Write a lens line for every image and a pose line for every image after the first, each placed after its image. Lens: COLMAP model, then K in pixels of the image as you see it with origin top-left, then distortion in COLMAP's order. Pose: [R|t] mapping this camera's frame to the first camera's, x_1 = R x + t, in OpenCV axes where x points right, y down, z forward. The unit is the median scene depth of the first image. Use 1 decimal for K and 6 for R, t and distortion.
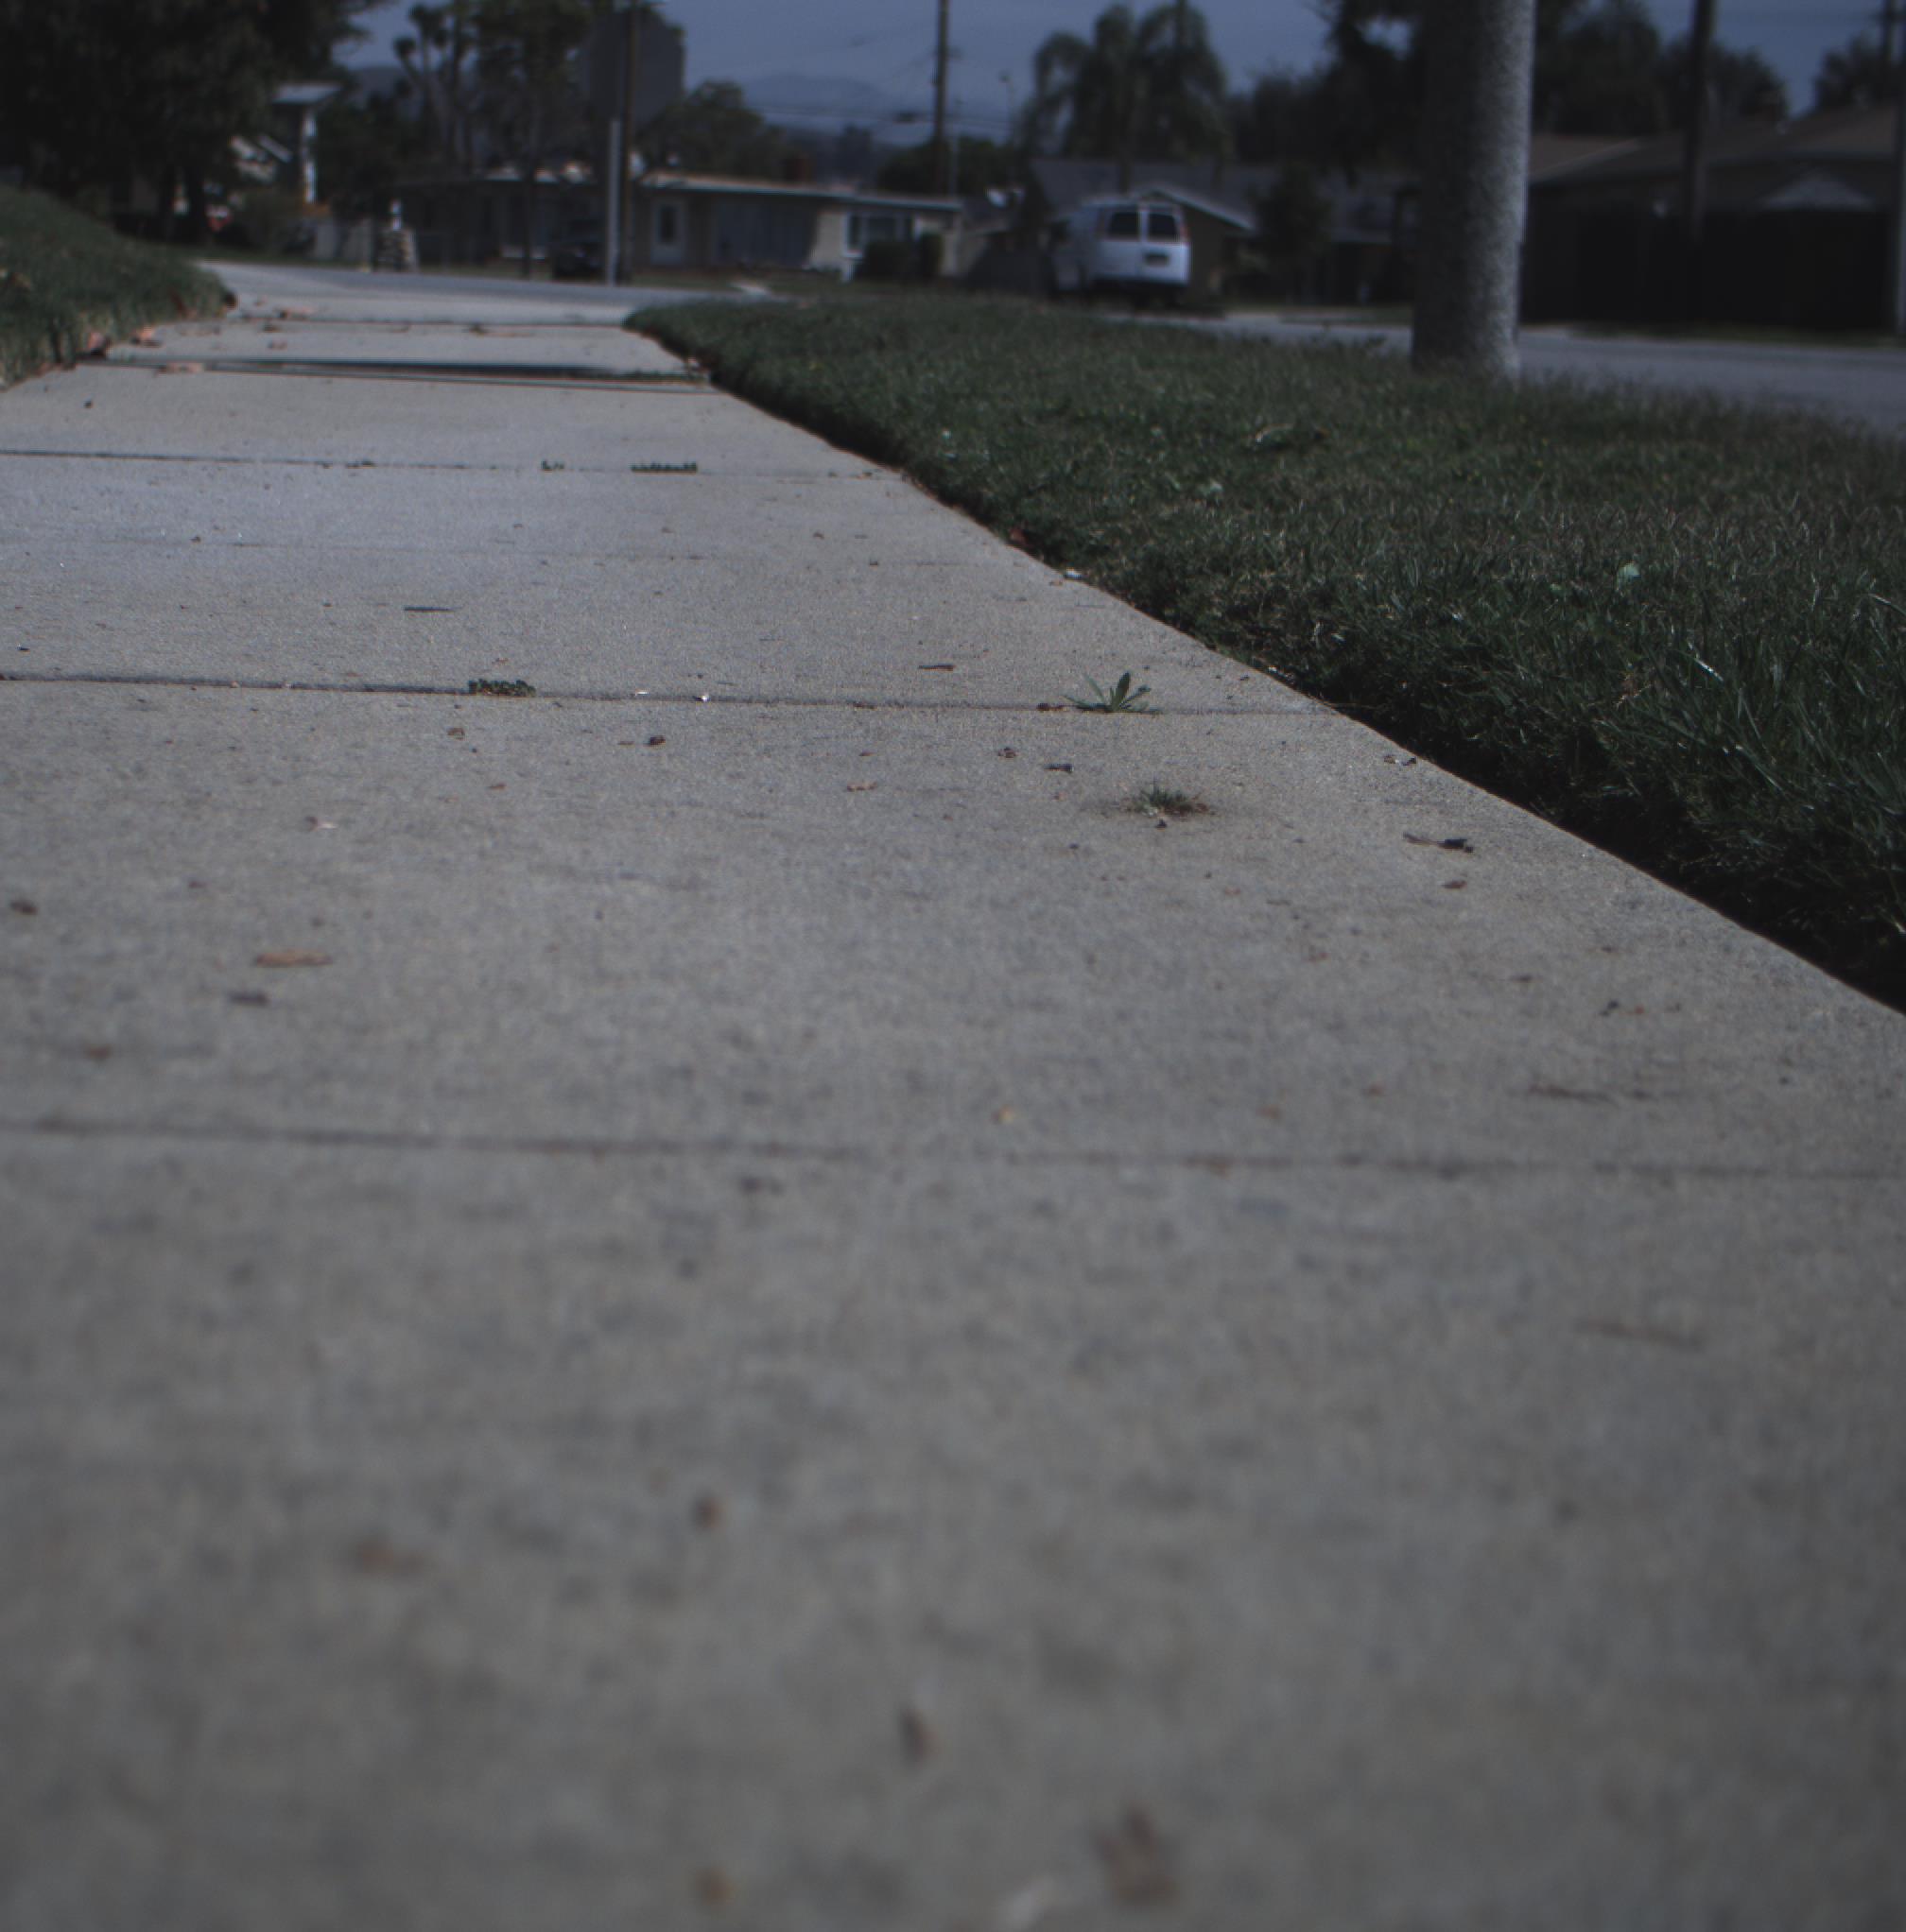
lens RADIAL K [[4376.3, 0, 733.6], [0, 4376.3, 961.0], [0, 0, 1]] dist [-0.150691, 0.718191]
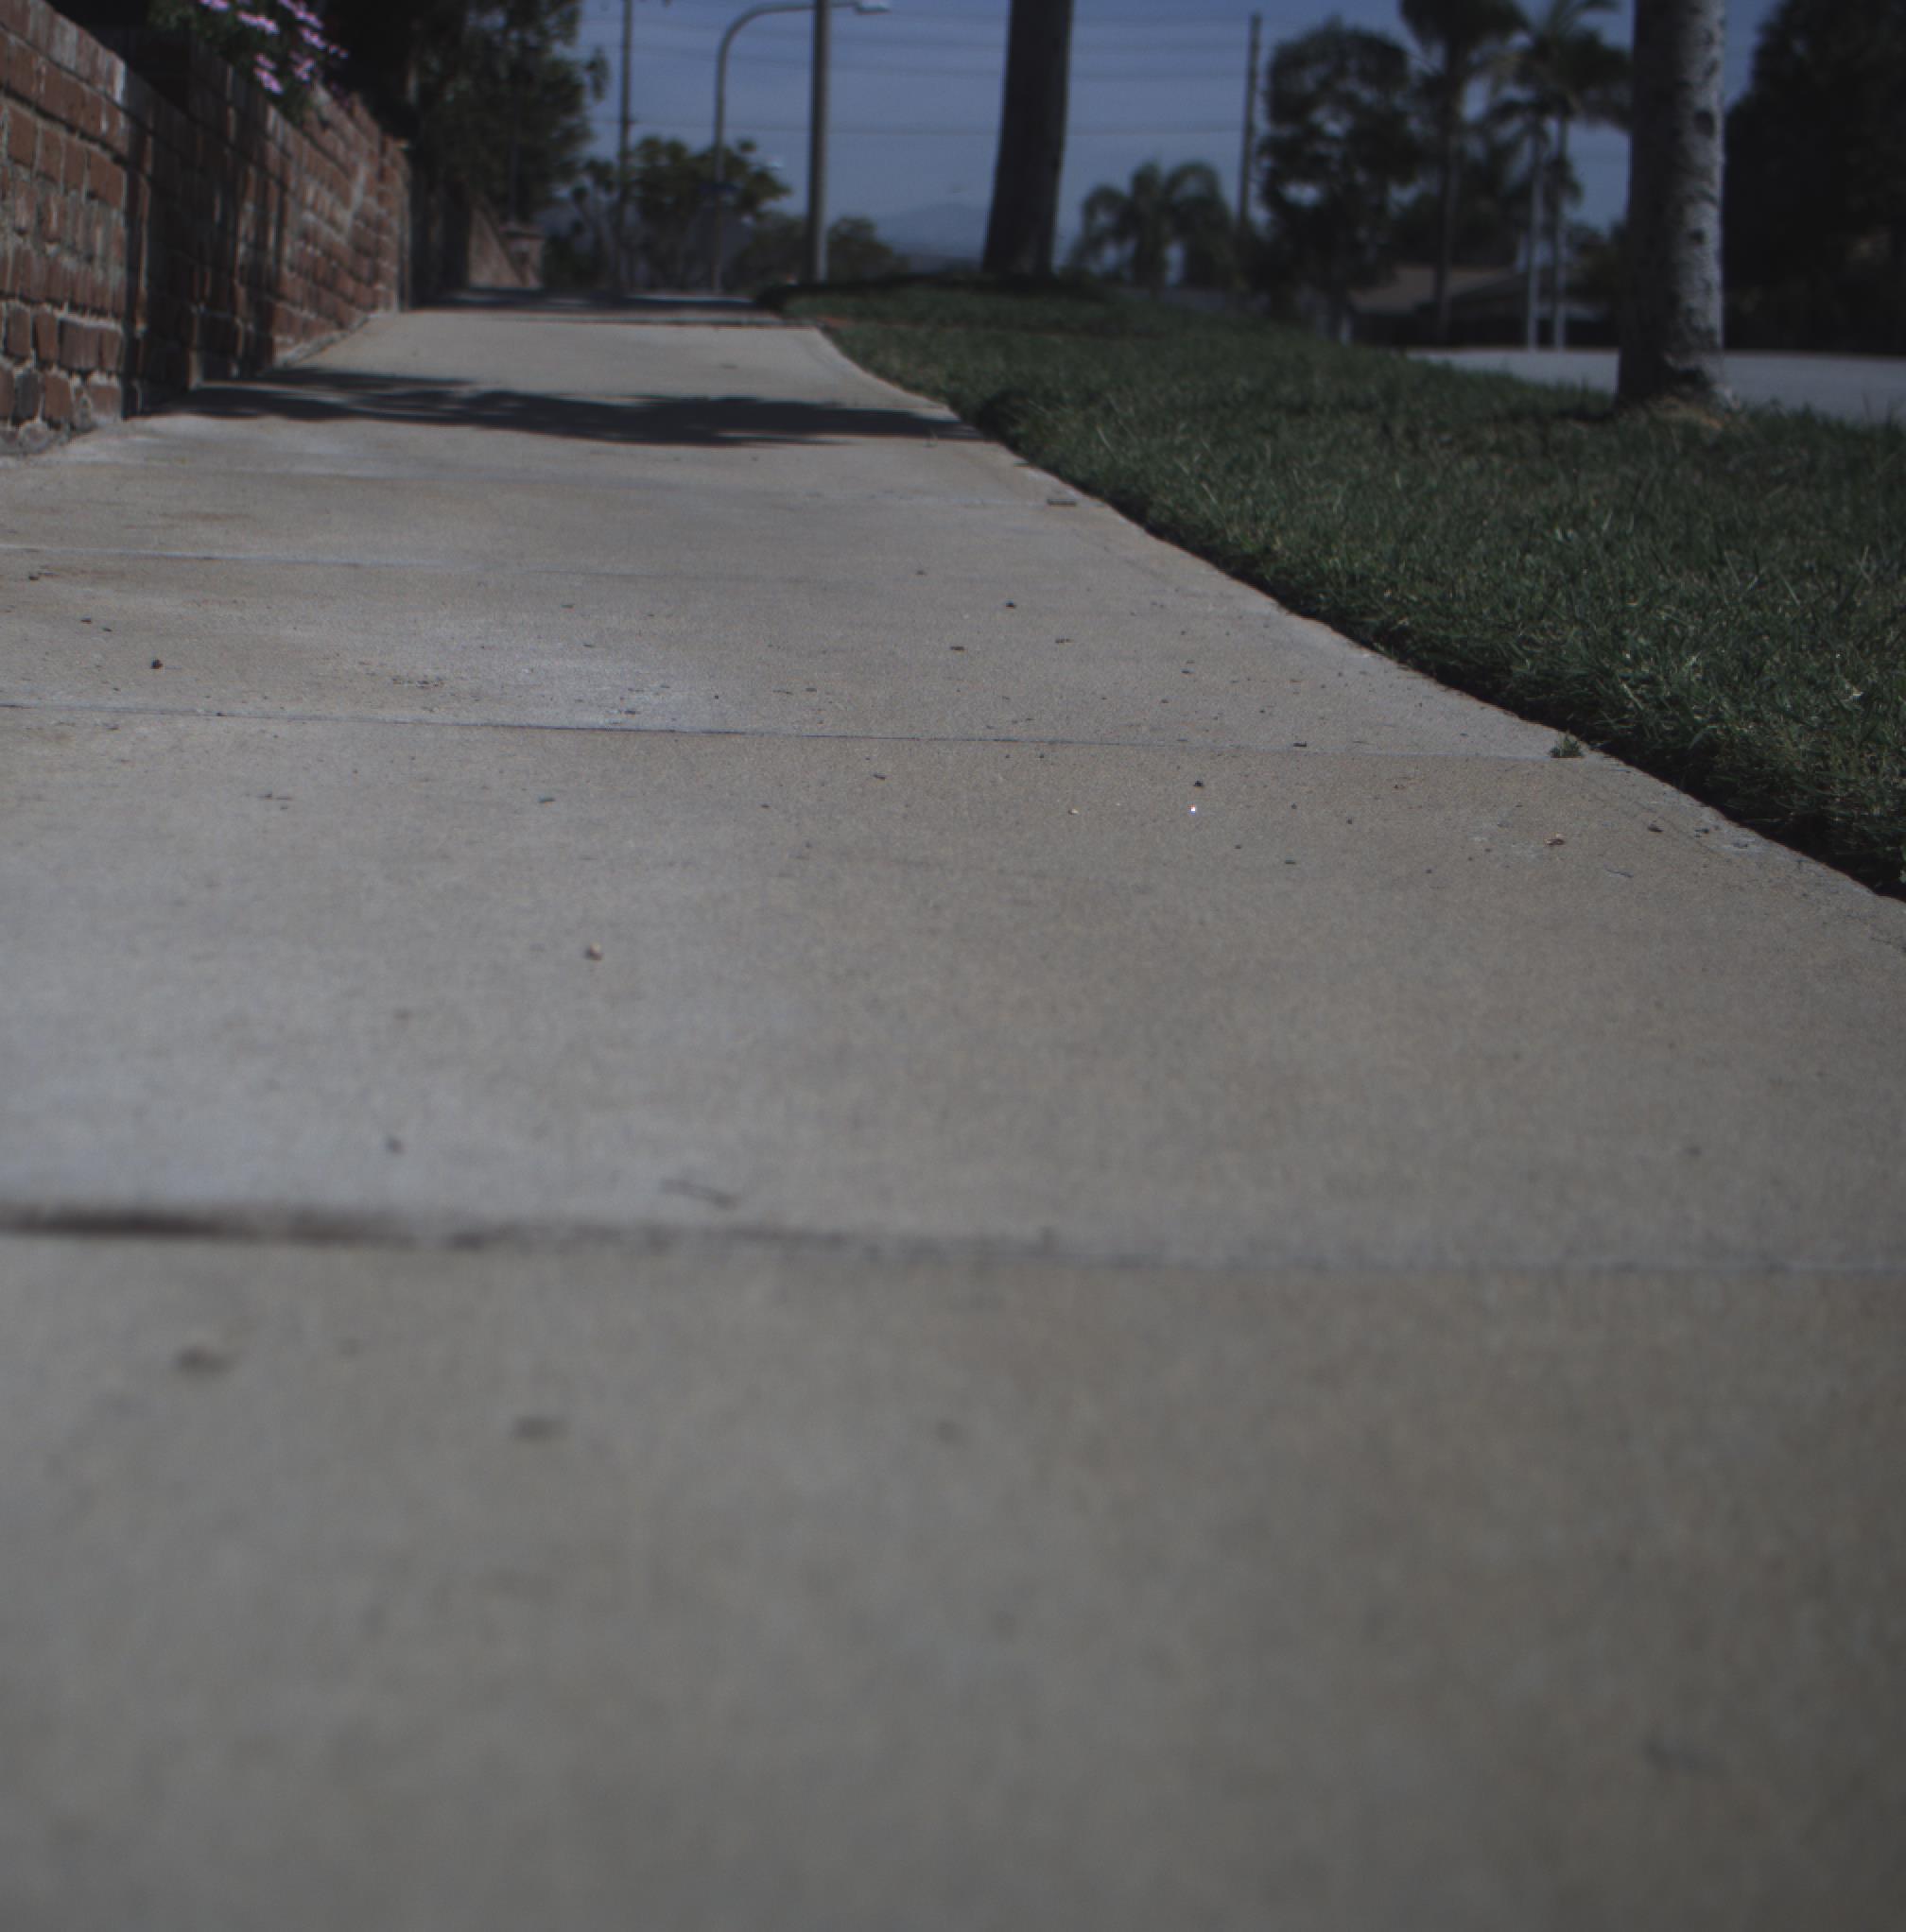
lens RADIAL K [[4376.3, 0, 733.6], [0, 4376.3, 961.0], [0, 0, 1]] dist [-0.150691, 0.718191]
pose [[0.999324, 0.005625, -0.036325, 0.015157], [-0.006667, 0.999568, -0.028634, 0.045615], [0.036148, 0.028857, 0.998930, -0.245171]]
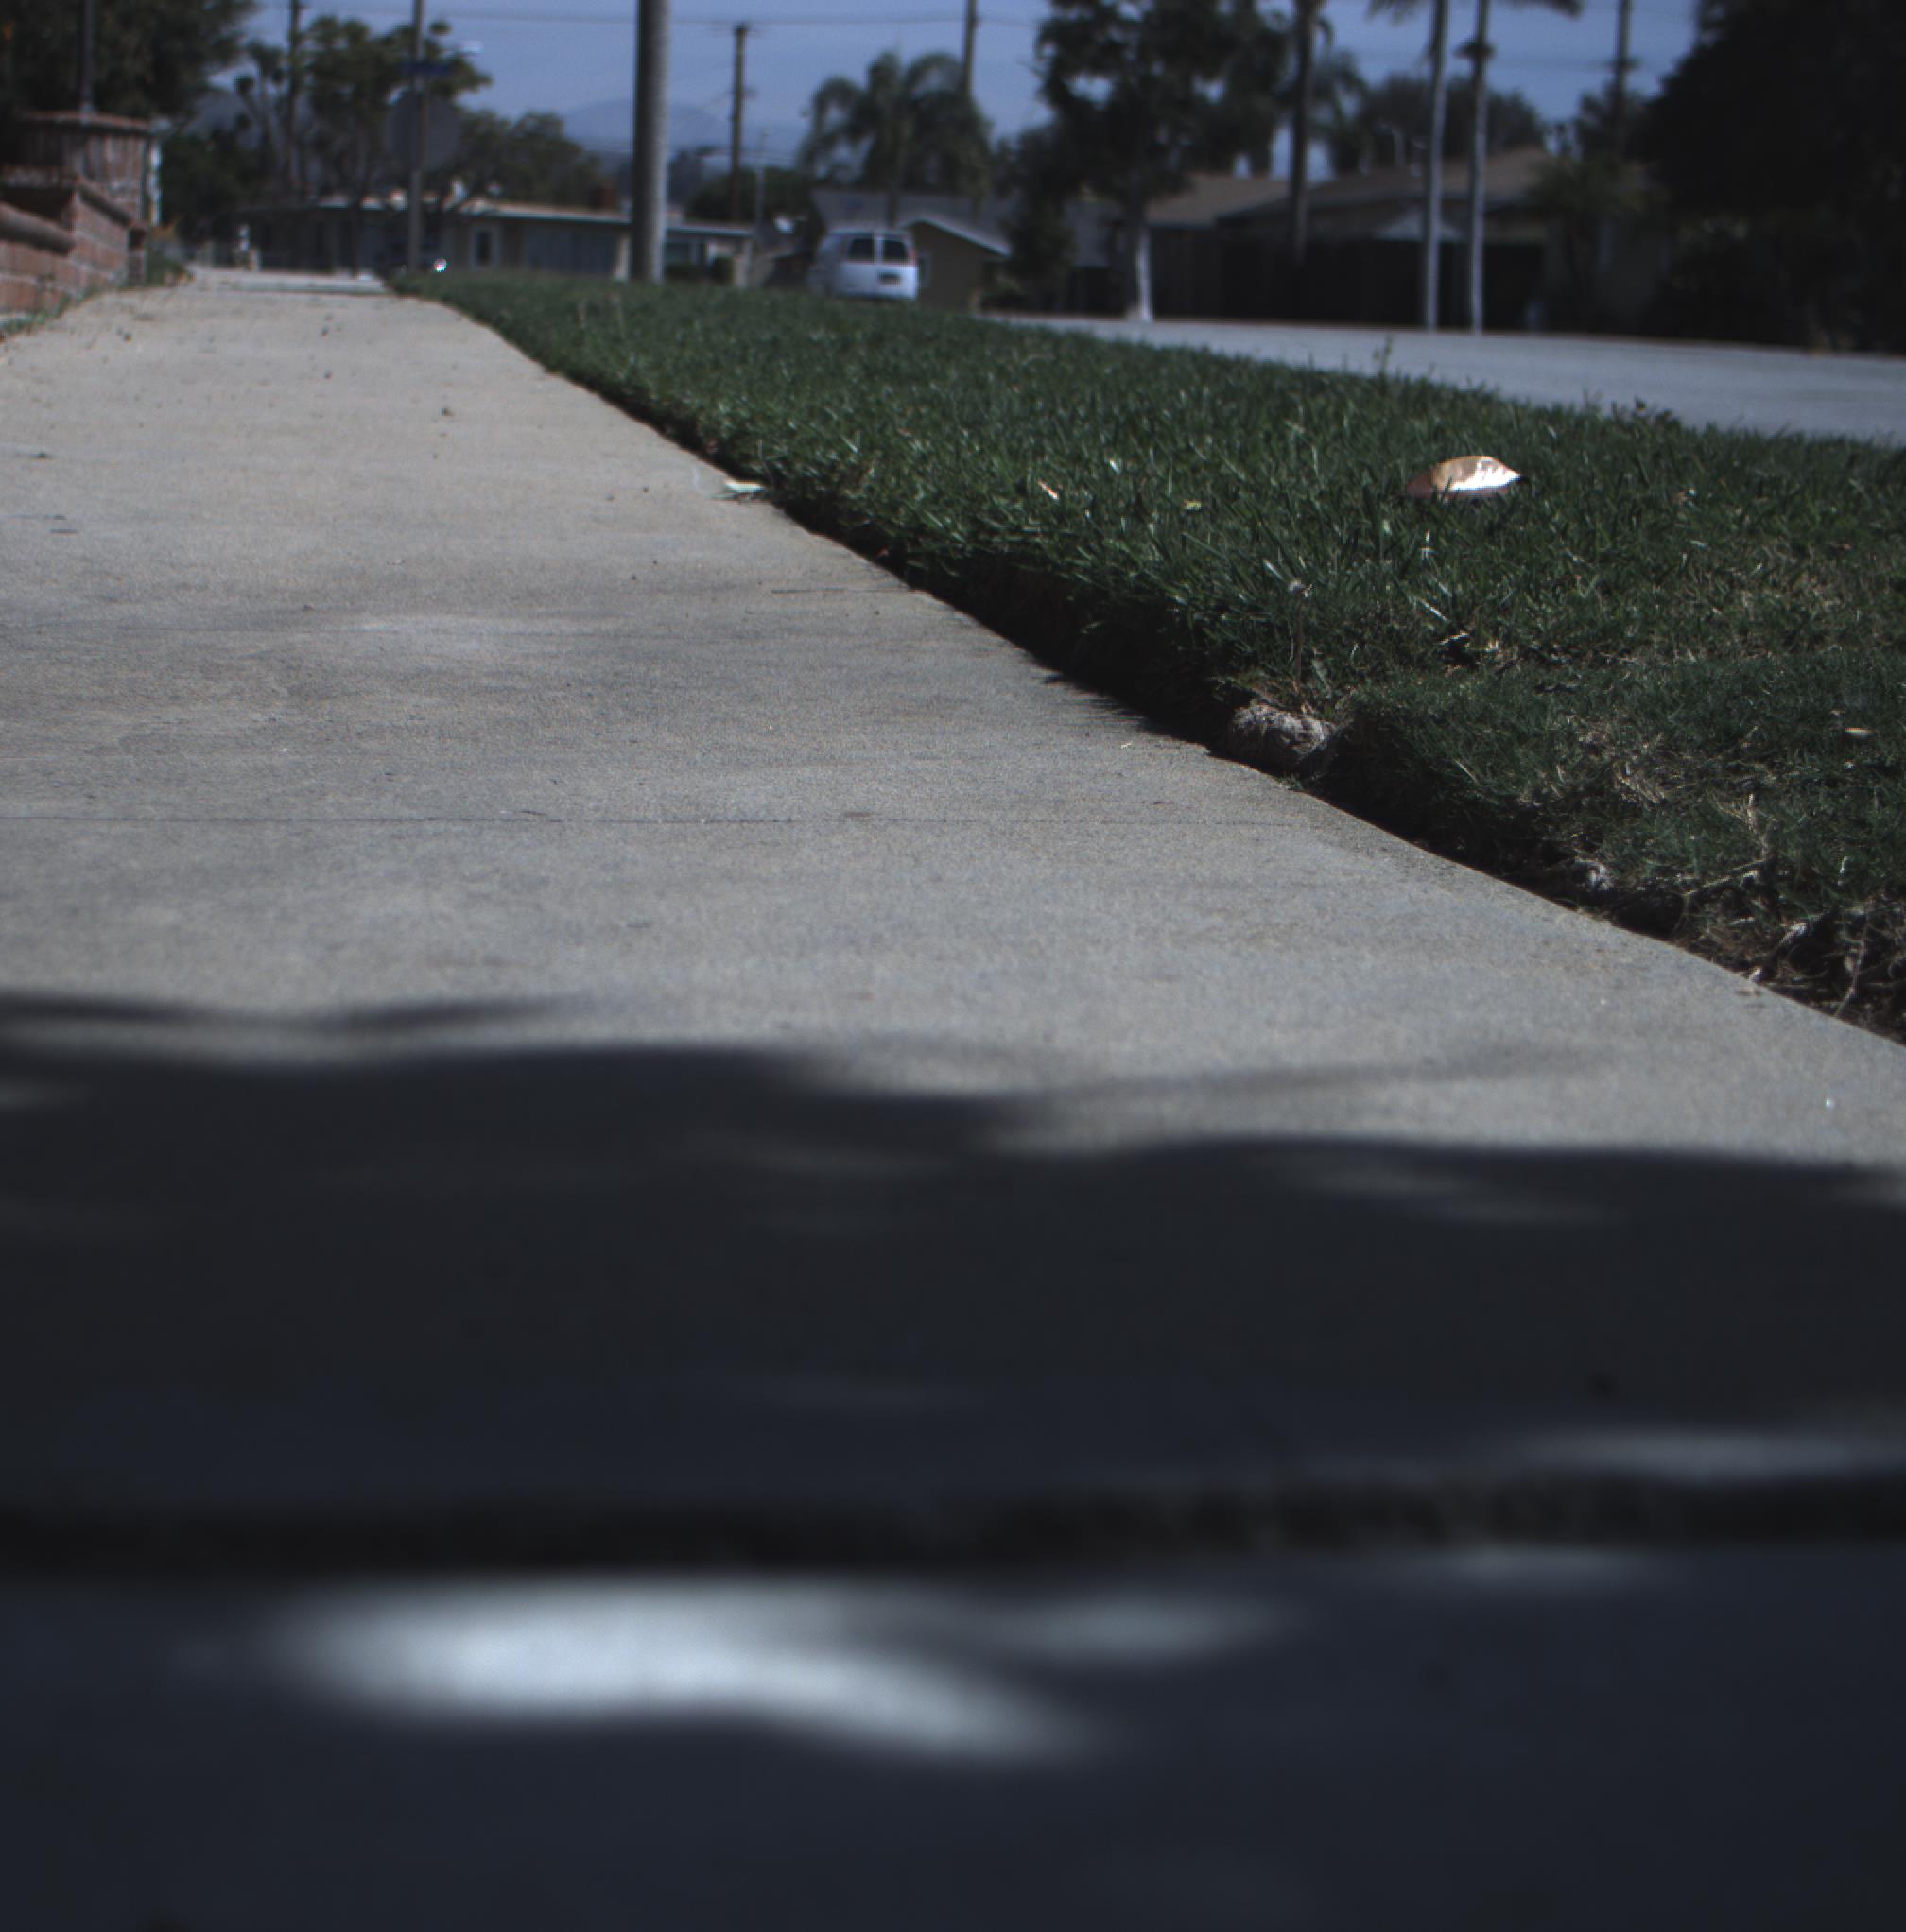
lens RADIAL K [[4376.3, 0, 733.6], [0, 4376.3, 961.0], [0, 0, 1]] dist [-0.150691, 0.718191]
pose [[0.999272, 0.000787, 0.038137, 0.006471], [-0.000567, 0.999983, -0.005791, 0.019149], [-0.038141, 0.005765, 0.999256, -0.110791]]
